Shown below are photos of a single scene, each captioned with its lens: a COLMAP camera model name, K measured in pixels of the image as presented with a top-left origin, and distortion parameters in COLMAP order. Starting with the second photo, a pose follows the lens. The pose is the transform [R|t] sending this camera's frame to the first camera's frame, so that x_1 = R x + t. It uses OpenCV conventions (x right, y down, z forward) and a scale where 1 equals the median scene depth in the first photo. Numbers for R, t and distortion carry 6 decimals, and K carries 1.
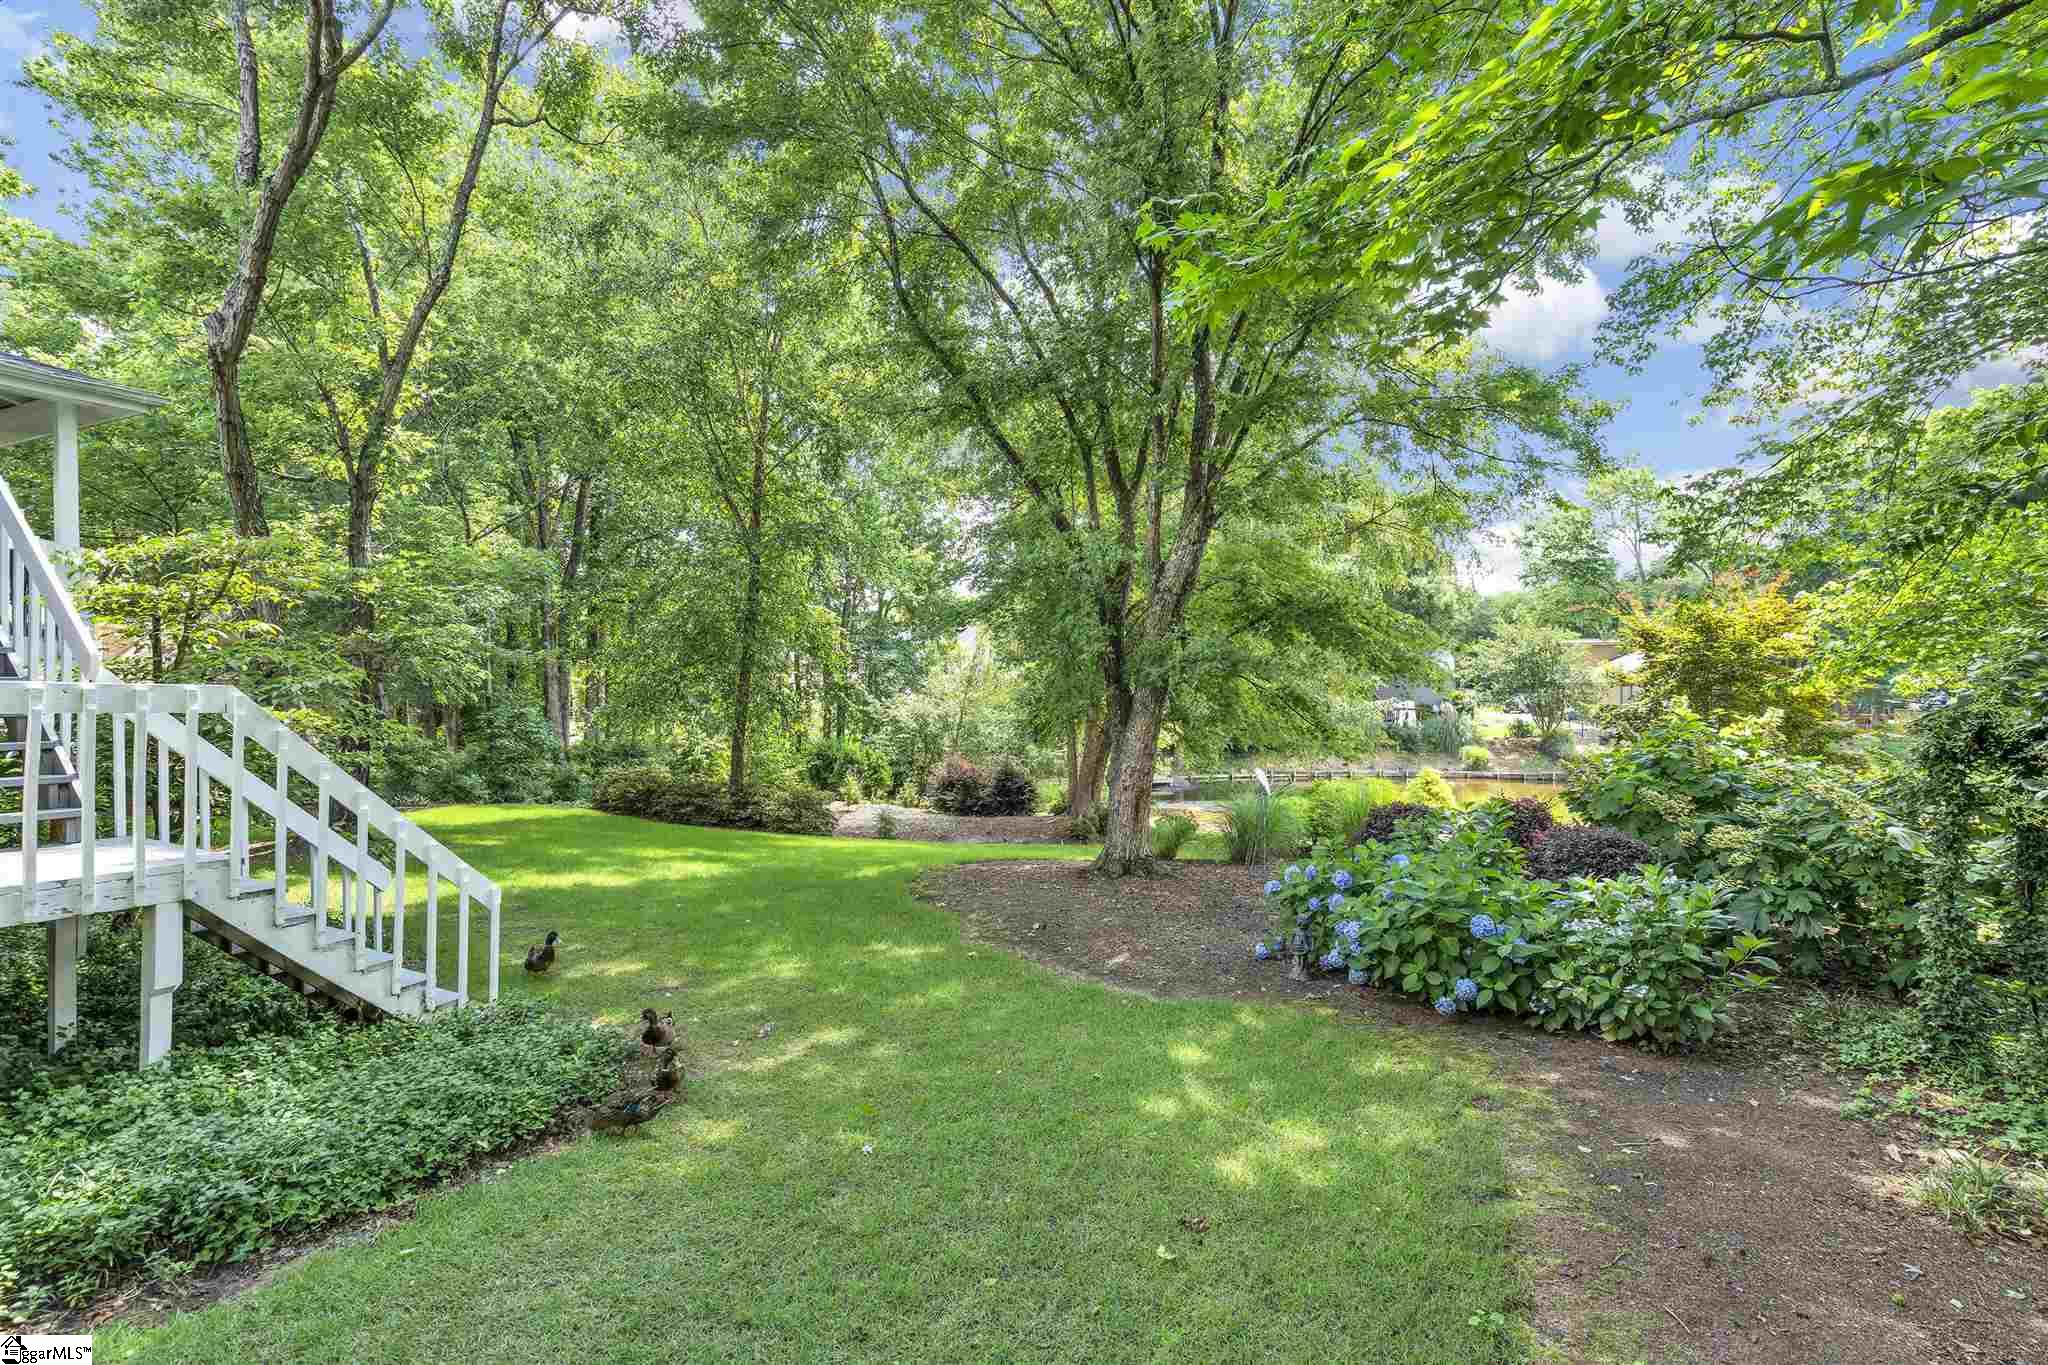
lens RADIAL K [[915.8, 0, 1019.5], [0, 915.8, 689.9], [0, 0, 1]] dist [-0.001571, 0.000151]
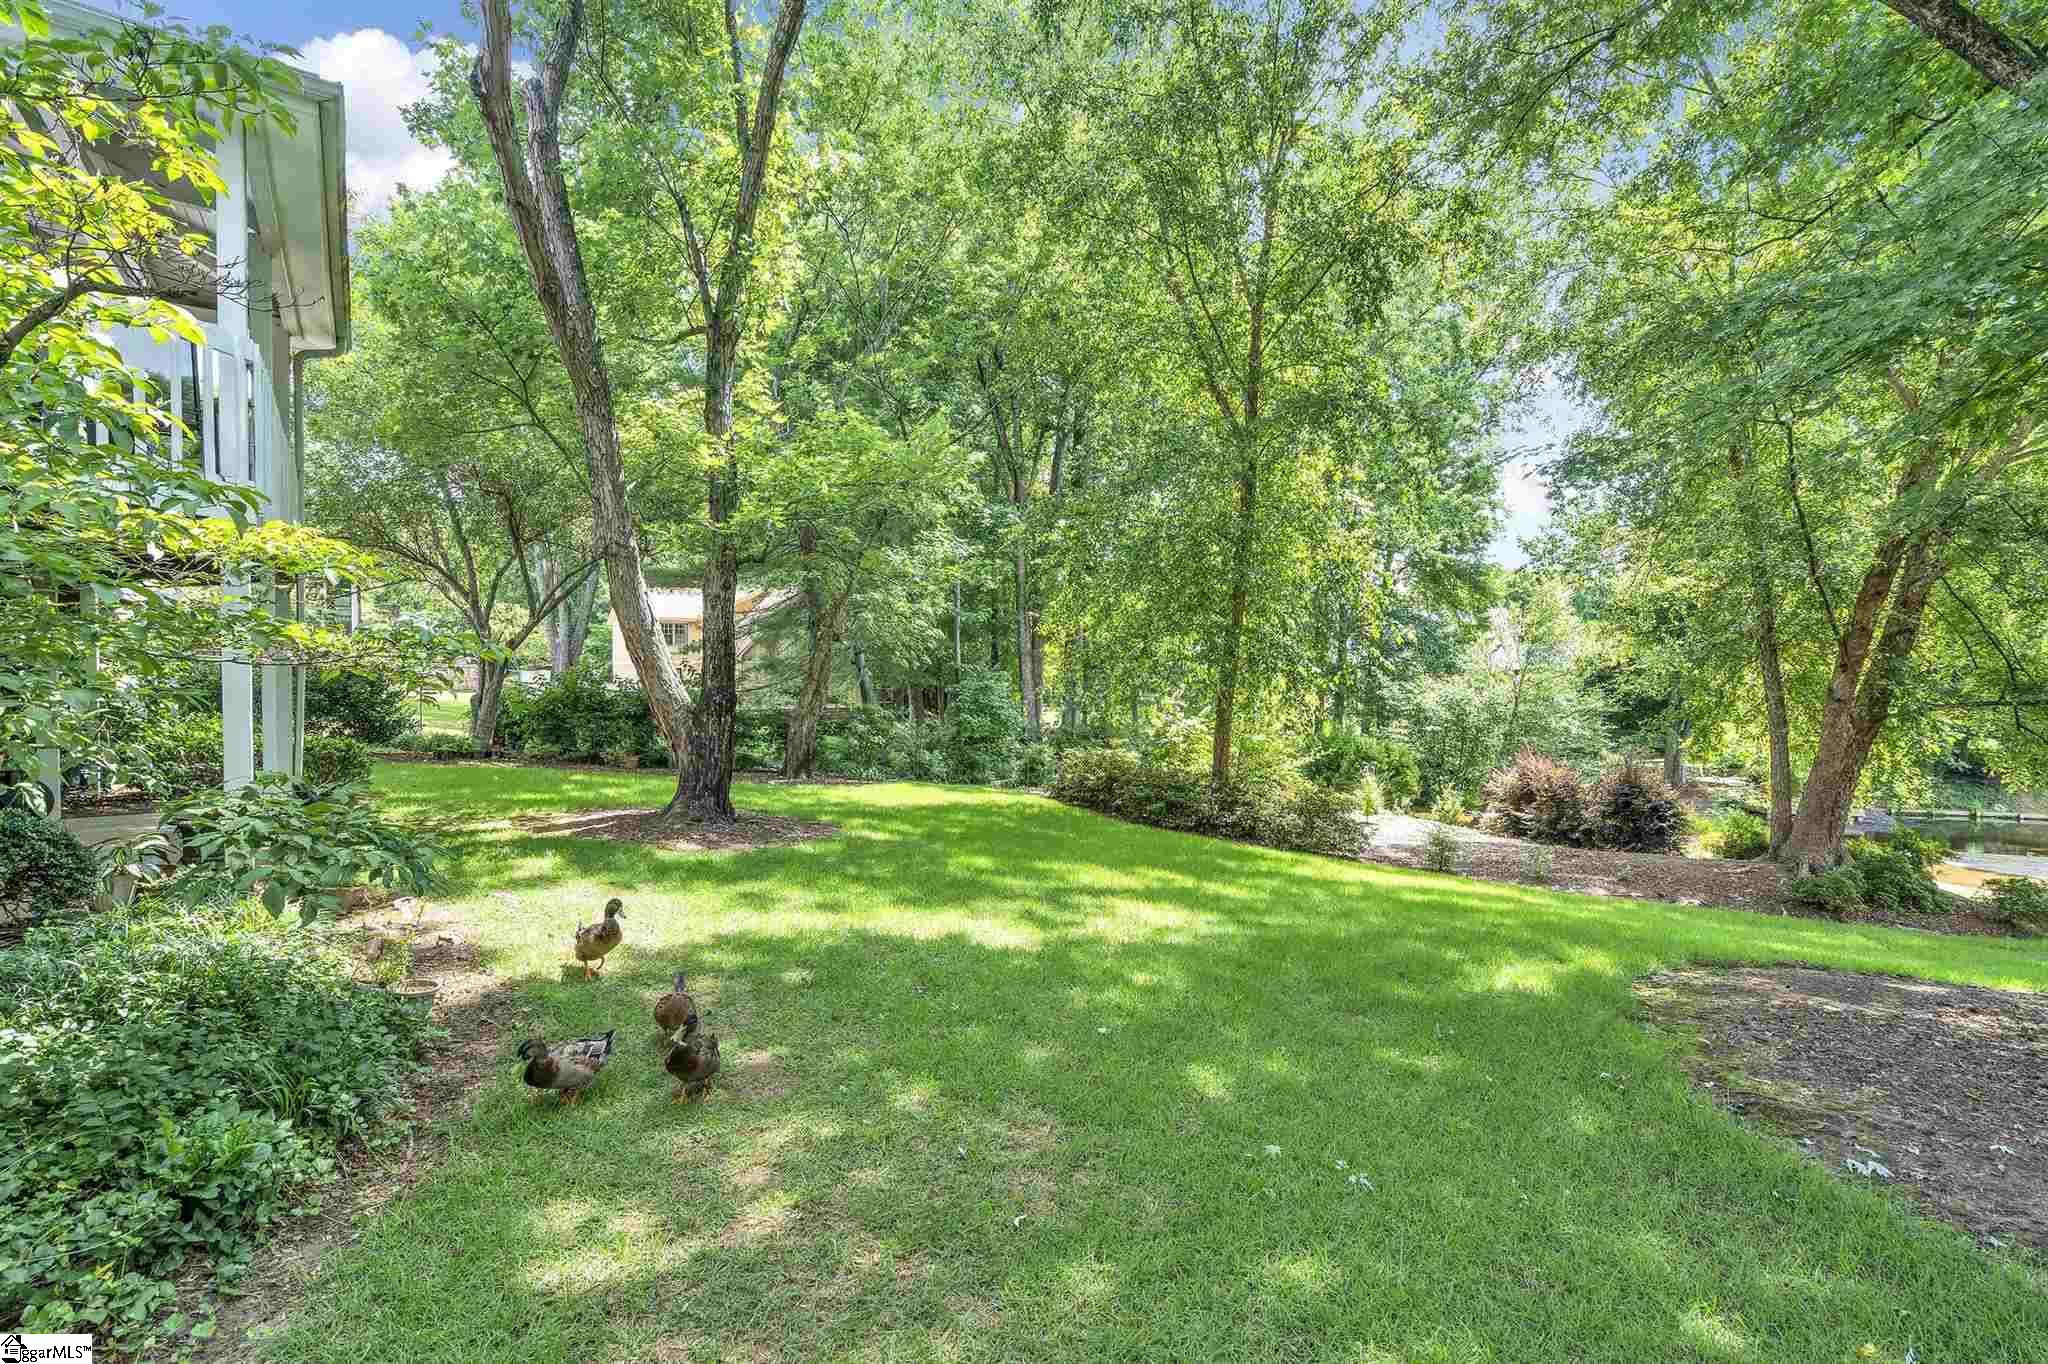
lens RADIAL K [[915.8, 0, 1019.5], [0, 915.8, 689.4], [0, 0, 1]] dist [-0.001571, 0.000151]
pose [[0.873818, 0.009730, -0.486156, -0.084627], [-0.010494, 0.999944, 0.001152, 0.030385], [0.486140, 0.004095, 0.873871, 0.251293]]
